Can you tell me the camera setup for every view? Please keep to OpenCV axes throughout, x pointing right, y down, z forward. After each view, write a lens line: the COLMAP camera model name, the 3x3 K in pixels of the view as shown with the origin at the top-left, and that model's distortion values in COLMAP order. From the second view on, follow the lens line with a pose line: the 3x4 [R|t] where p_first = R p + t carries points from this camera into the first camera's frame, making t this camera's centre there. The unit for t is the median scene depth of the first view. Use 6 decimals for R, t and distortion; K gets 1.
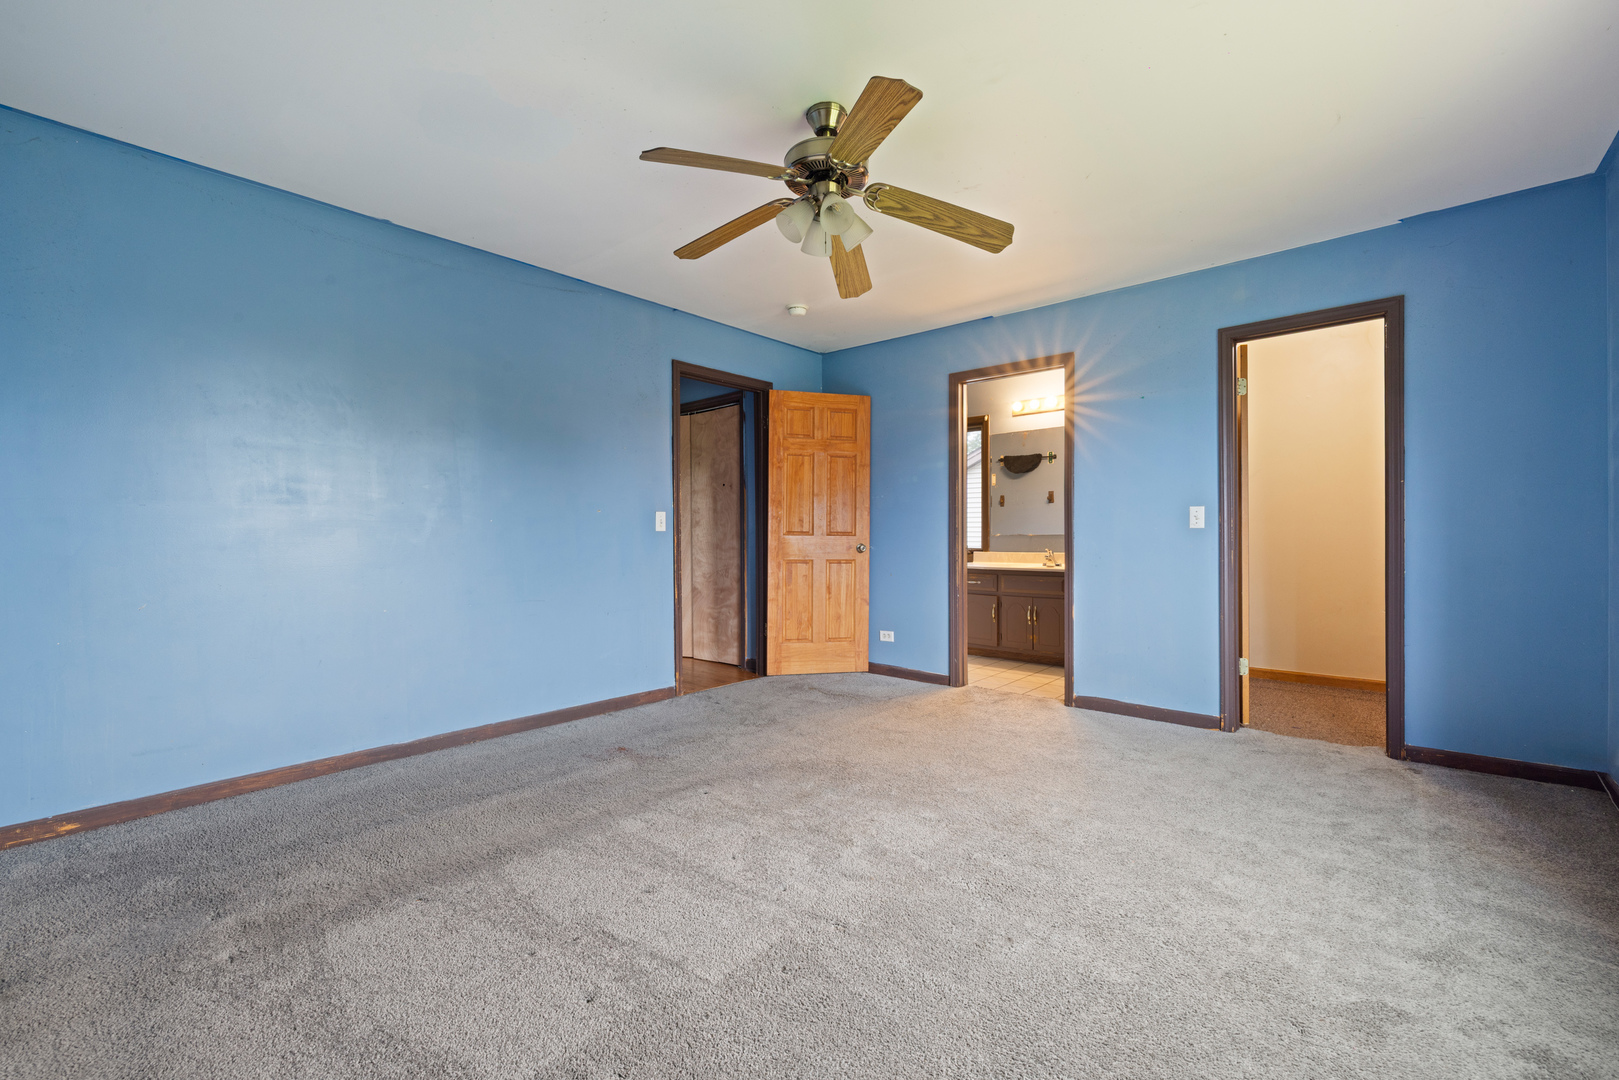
lens RADIAL K [[679.0, 0, 811.8], [0, 679.0, 543.3], [0, 0, 1]] dist [-0.001378, 0.000073]
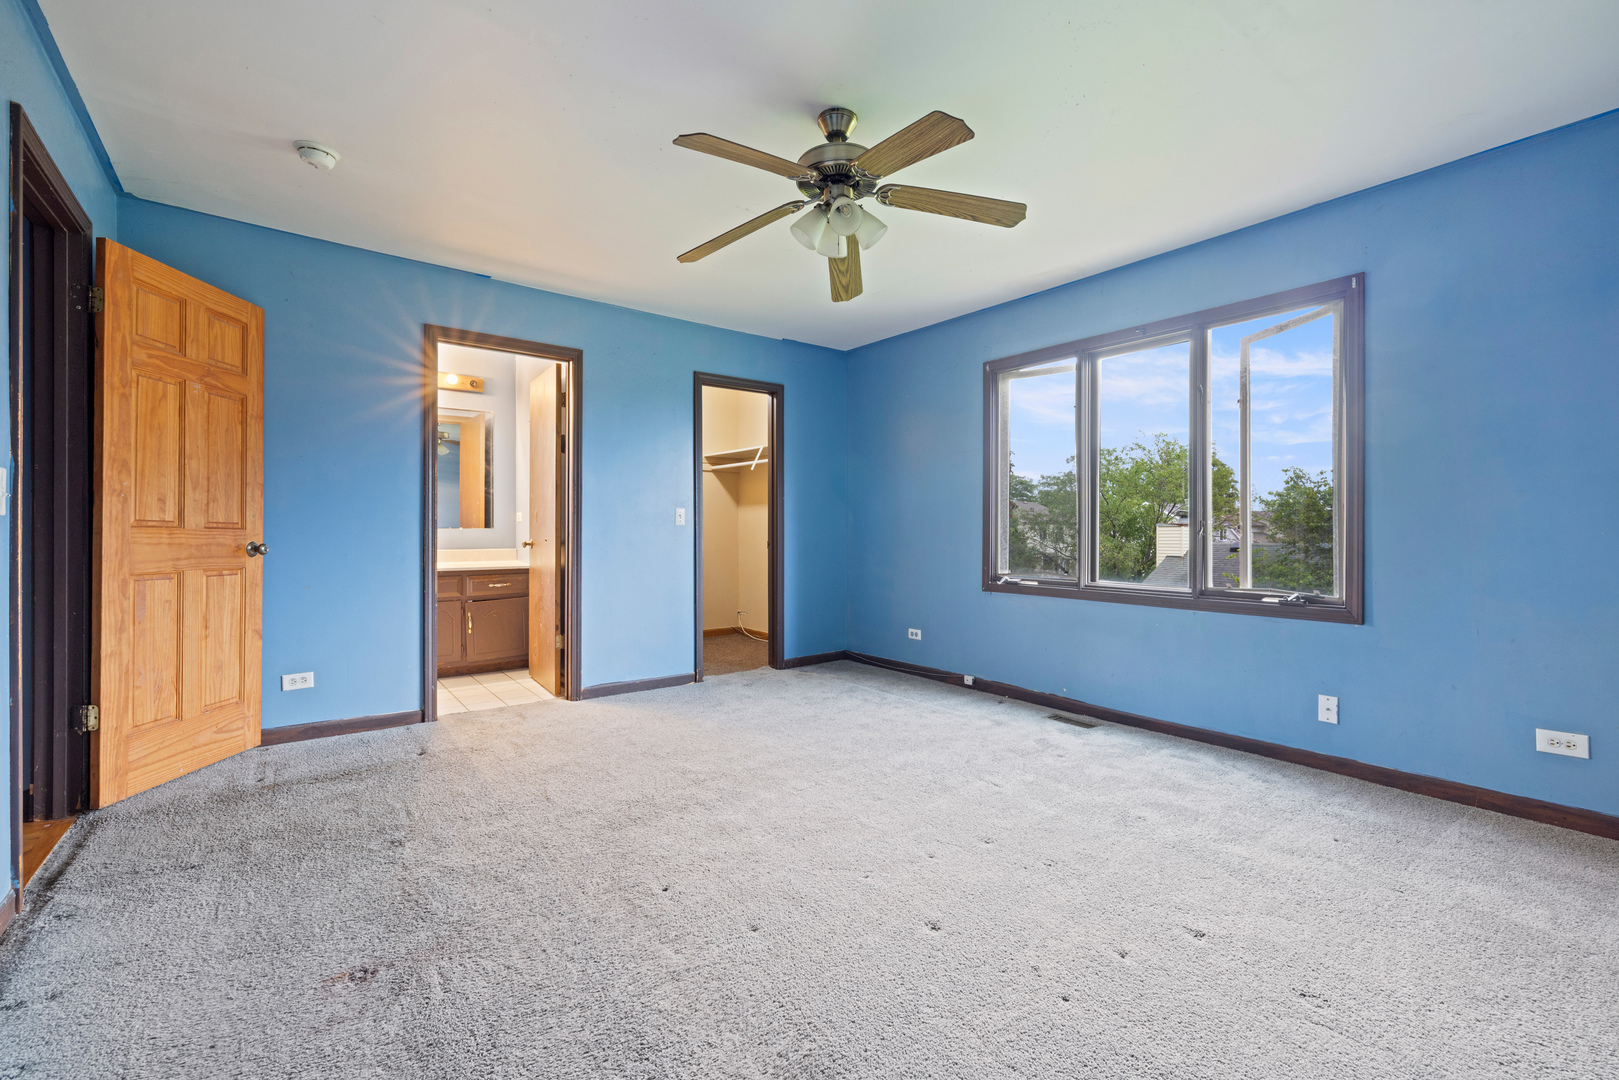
lens RADIAL K [[679.0, 0, 815.7], [0, 679.0, 533.2], [0, 0, 1]] dist [-0.001378, 0.000073]
pose [[0.190334, 0.001413, 0.981718, -0.474529], [0.007651, 0.999966, -0.002923, -0.001727], [-0.981689, 0.008067, 0.190317, 0.403537]]
